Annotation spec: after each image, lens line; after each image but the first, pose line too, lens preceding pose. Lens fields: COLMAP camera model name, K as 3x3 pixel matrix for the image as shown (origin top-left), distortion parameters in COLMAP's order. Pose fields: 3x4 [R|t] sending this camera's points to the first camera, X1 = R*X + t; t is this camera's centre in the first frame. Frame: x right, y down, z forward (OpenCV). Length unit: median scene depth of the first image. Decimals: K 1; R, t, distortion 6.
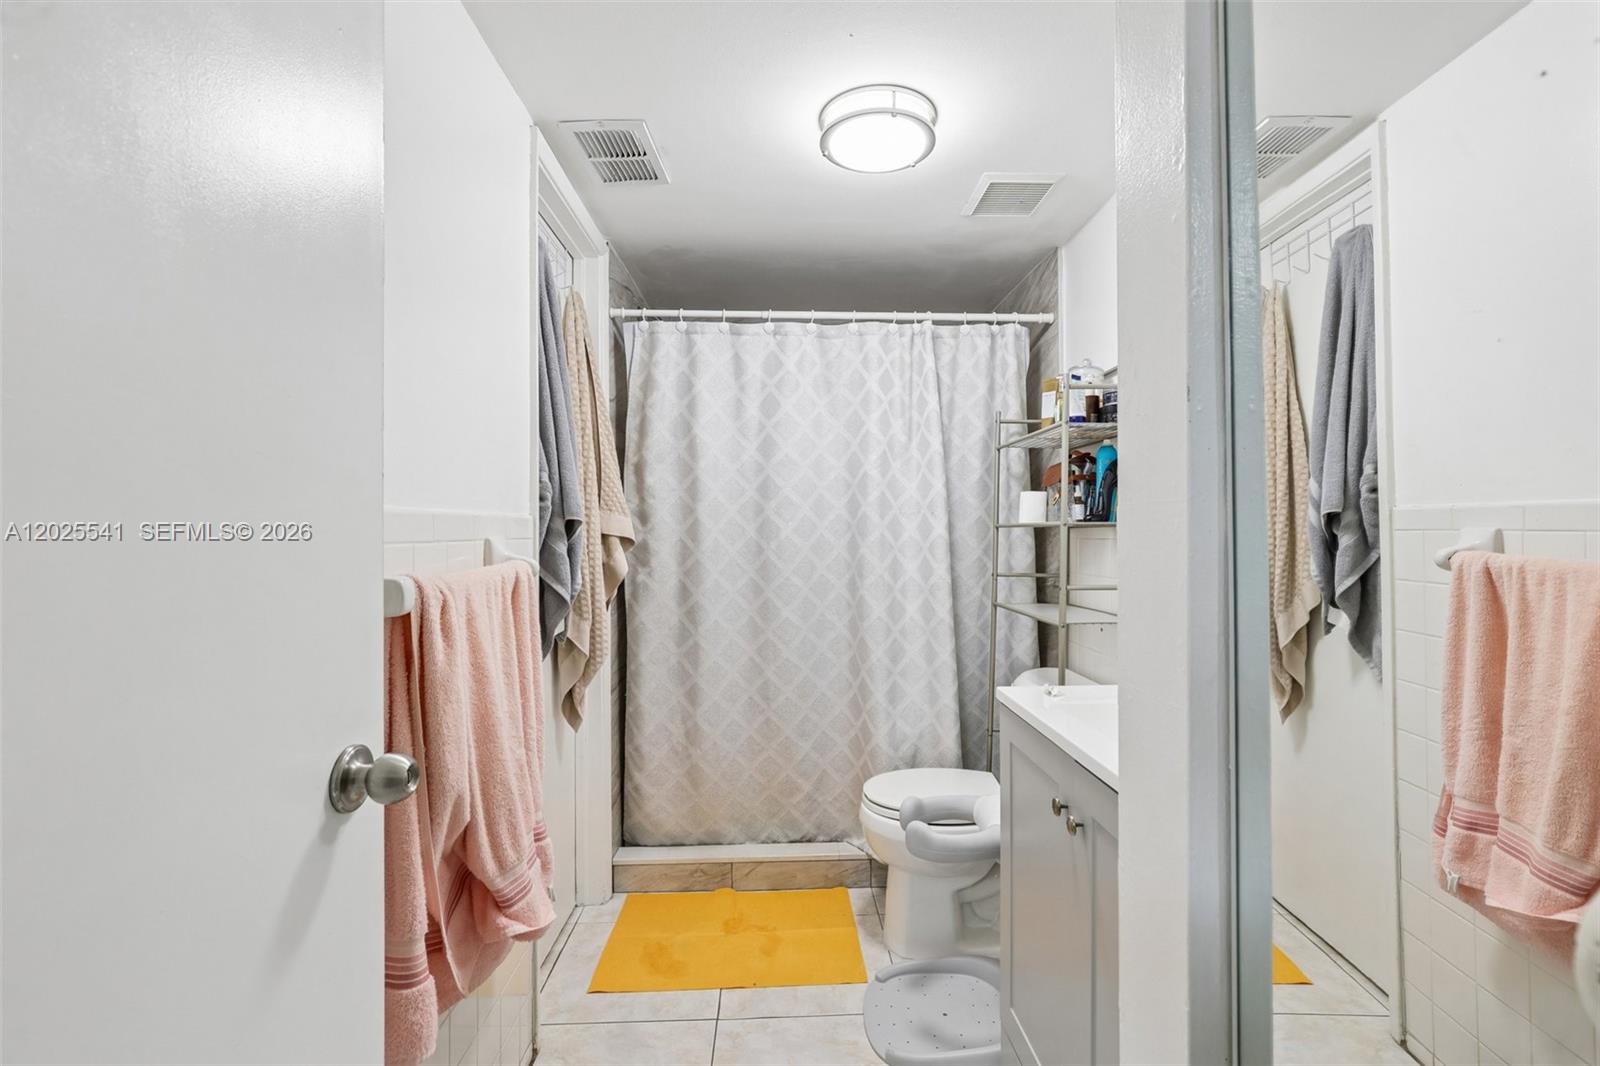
lens RADIAL K [[728.8, 0, 807.3], [0, 728.8, 539.9], [0, 0, 1]] dist [-0.014292, 0.001491]
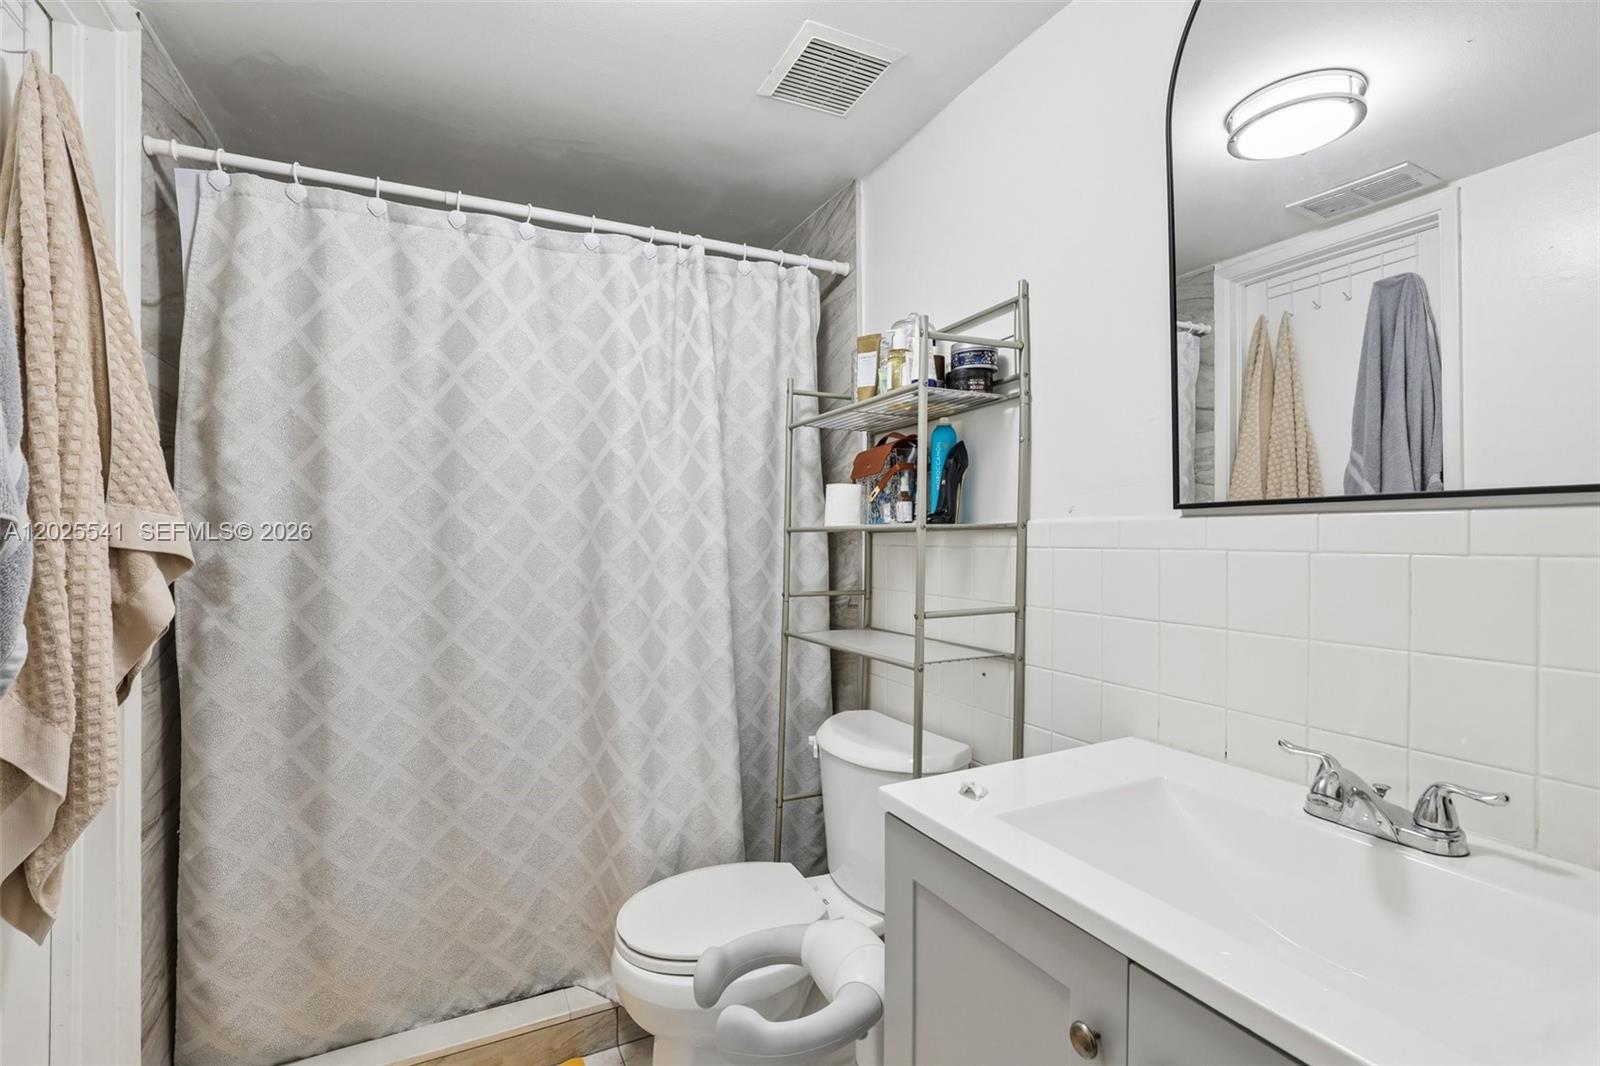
lens RADIAL K [[736.3, 0, 795.6], [0, 736.3, 525.6], [0, 0, 1]] dist [-0.016238, 0.000695]
pose [[0.917710, -0.000312, 0.397250, -0.035146], [0.010016, 0.999700, -0.022352, -0.006465], [-0.397124, 0.024491, 0.917438, 0.296465]]
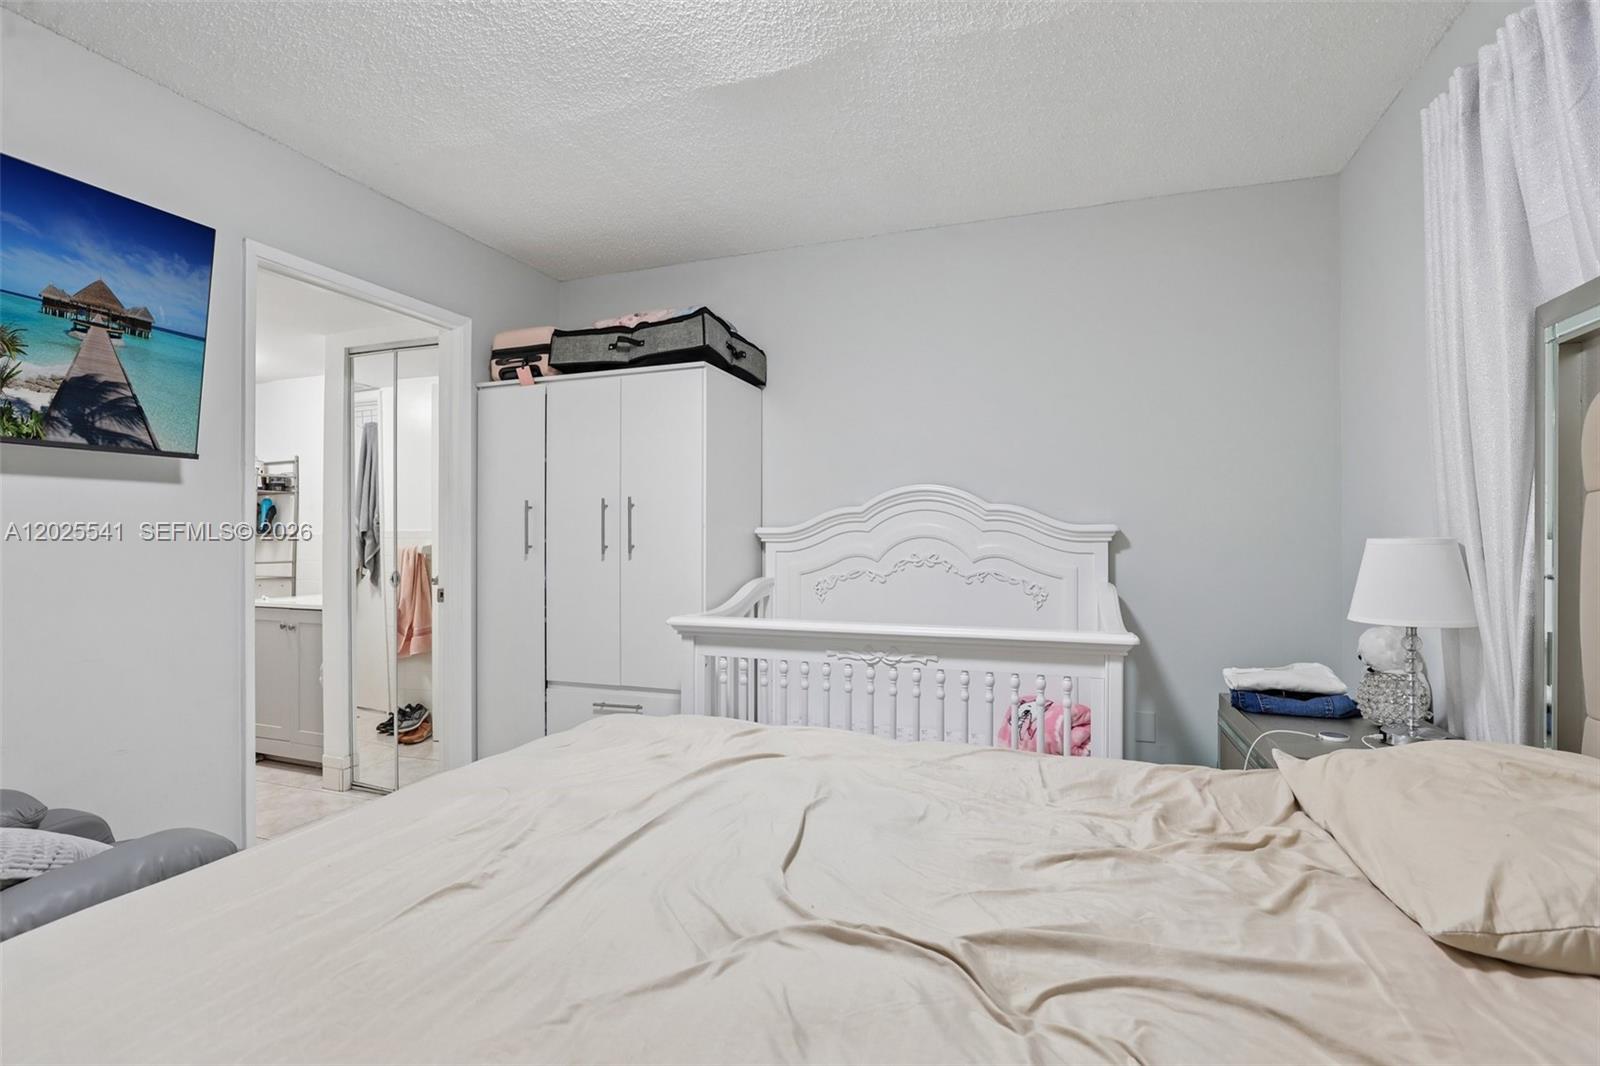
lens RADIAL K [[737.9, 0, 797.9], [0, 737.9, 533.8], [0, 0, 1]] dist [-0.015373, 0.000214]
pose [[0.385272, 0.009924, 0.922750, -0.847135], [0.018519, 0.999658, -0.018483, 0.037331], [-0.922617, 0.024209, 0.384956, -1.113526]]
